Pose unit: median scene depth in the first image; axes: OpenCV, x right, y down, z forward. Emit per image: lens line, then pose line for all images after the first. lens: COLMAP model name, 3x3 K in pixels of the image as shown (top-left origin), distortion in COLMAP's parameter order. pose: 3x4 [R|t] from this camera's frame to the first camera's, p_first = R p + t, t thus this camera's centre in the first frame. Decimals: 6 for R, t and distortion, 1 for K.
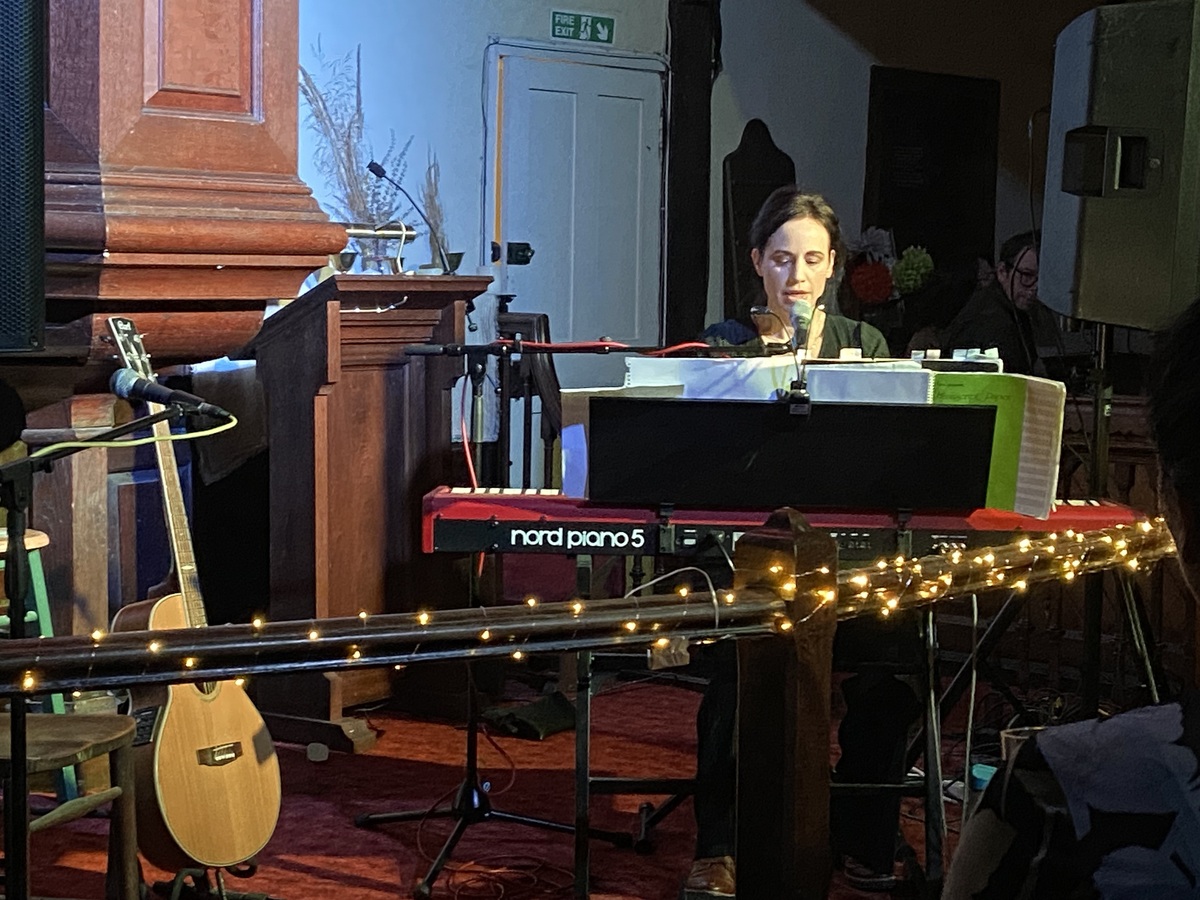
lens RADIAL K [[2315.1, 0, 610.8], [0, 2315.1, 467.7], [0, 0, 1]] dist [0.067357, 0.098168]
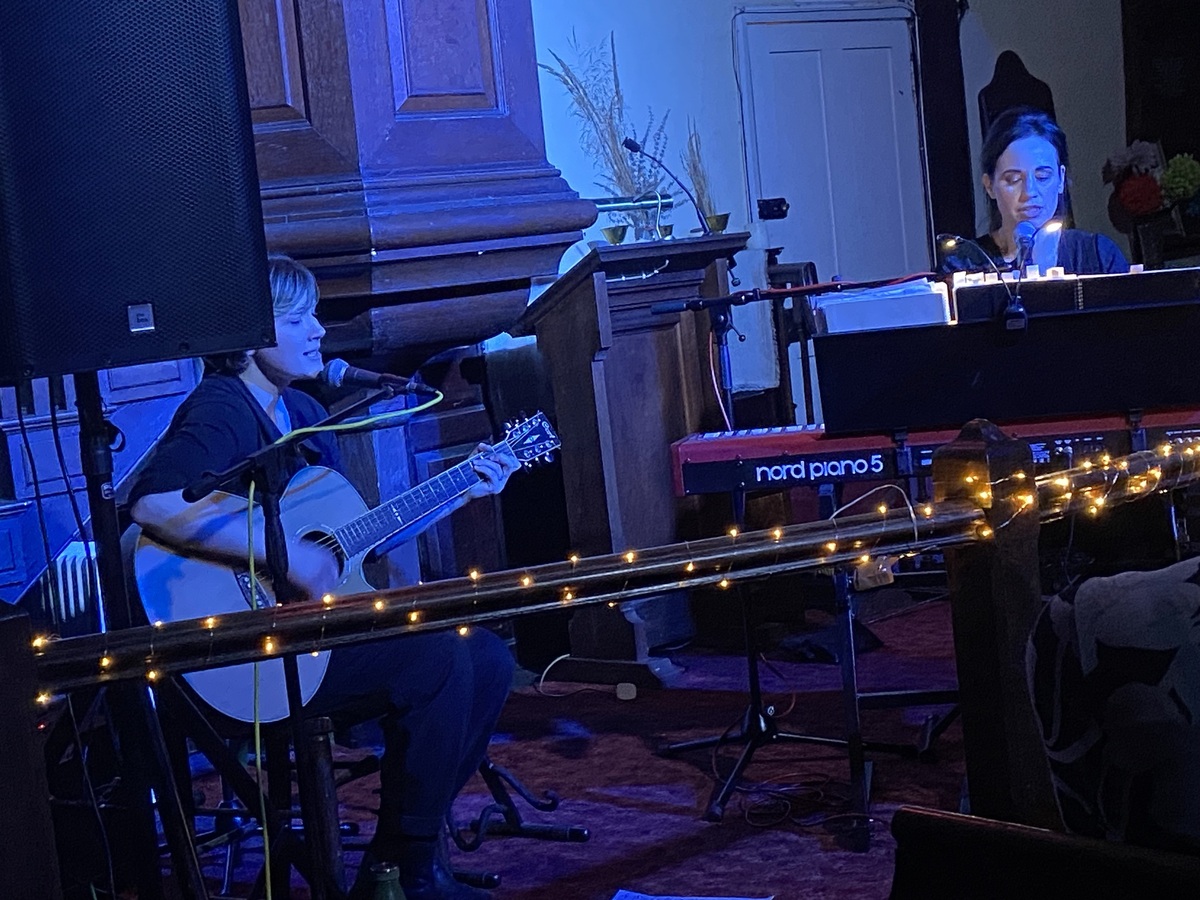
lens RADIAL K [[2169.6, 0, 600.0], [0, 2169.6, 450.0], [0, 0, 1]] dist [0.074719, 0.092953]
pose [[0.981168, -0.099916, -0.165309, 0.046318], [0.102154, 0.994756, 0.005071, 0.005899], [0.163935, -0.021862, 0.986229, 0.008497]]
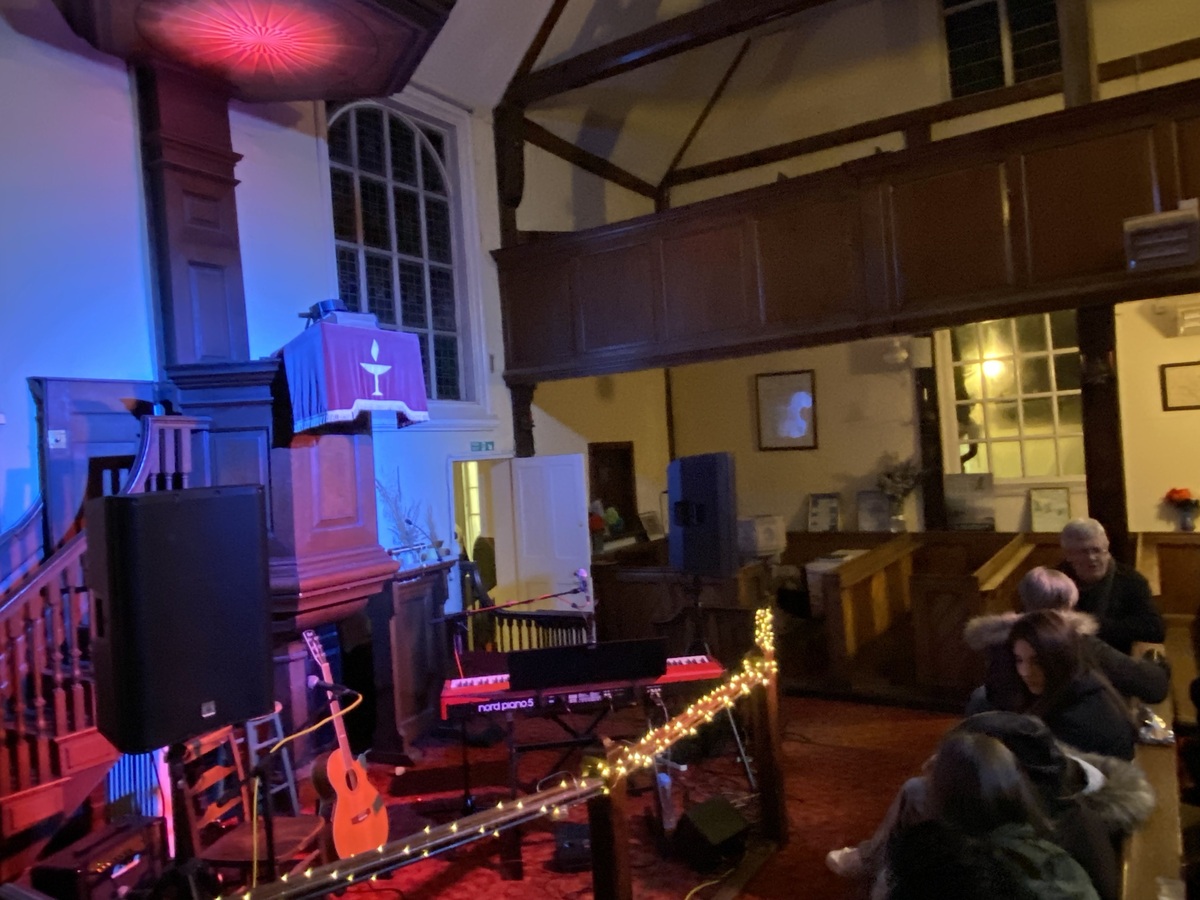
lens RADIAL K [[821.3, 0, 600.0], [0, 821.3, 450.0], [0, 0, 1]] dist [0.063505, -0.088060]
pose [[0.987652, -0.074862, 0.137619, -0.014458], [0.088402, 0.991539, -0.095056, -0.130357], [-0.129338, 0.106048, 0.985913, 0.084810]]
